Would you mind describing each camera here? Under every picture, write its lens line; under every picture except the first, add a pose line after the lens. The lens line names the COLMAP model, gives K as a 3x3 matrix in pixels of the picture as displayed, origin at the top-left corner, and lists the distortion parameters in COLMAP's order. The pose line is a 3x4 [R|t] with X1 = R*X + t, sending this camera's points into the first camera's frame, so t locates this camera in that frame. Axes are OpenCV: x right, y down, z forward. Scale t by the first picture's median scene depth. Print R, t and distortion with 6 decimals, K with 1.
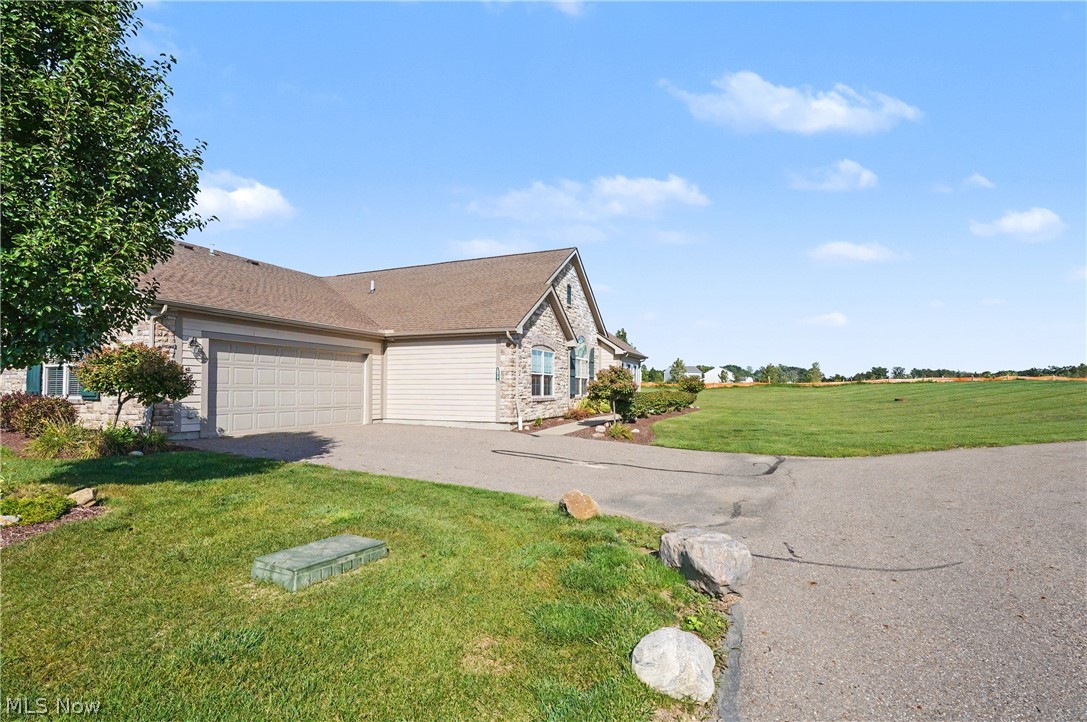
lens RADIAL K [[498.8, 0, 540.8], [0, 498.8, 358.7], [0, 0, 1]] dist [-0.008934, -0.000401]
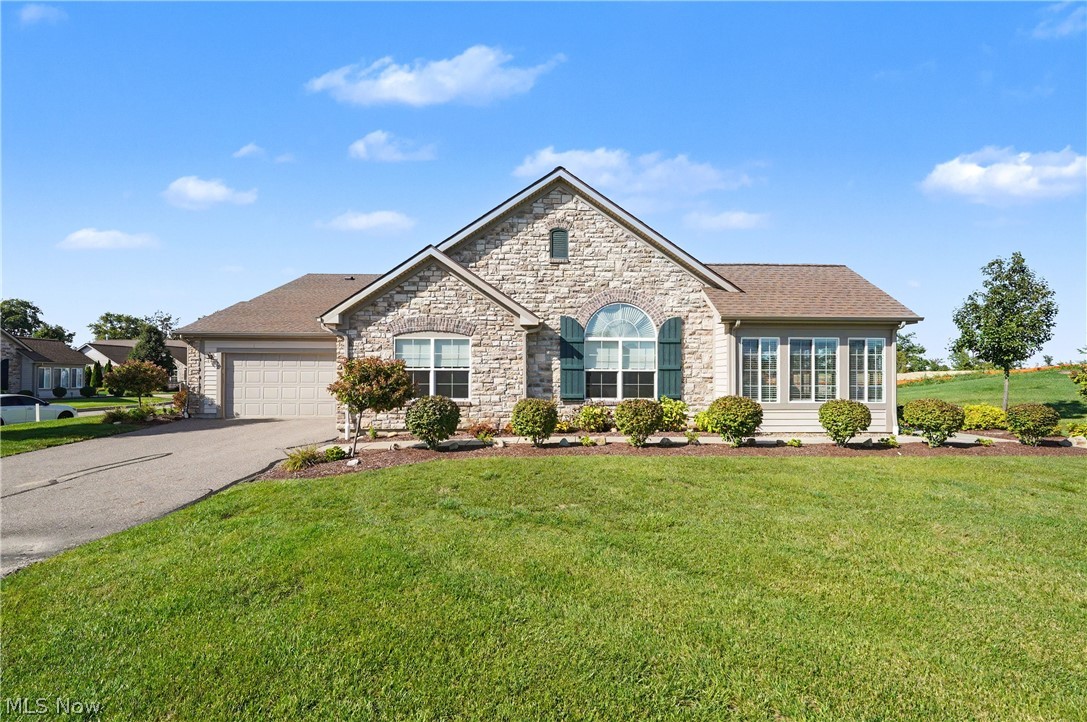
lens RADIAL K [[485.9, 0, 544.6], [0, 485.9, 367.8], [0, 0, 1]] dist [-0.000441, -0.000081]
pose [[0.438124, -0.015810, -0.898776, 0.783247], [0.055009, 0.998443, 0.009252, 0.033208], [0.897230, -0.053494, 0.438311, 0.892950]]
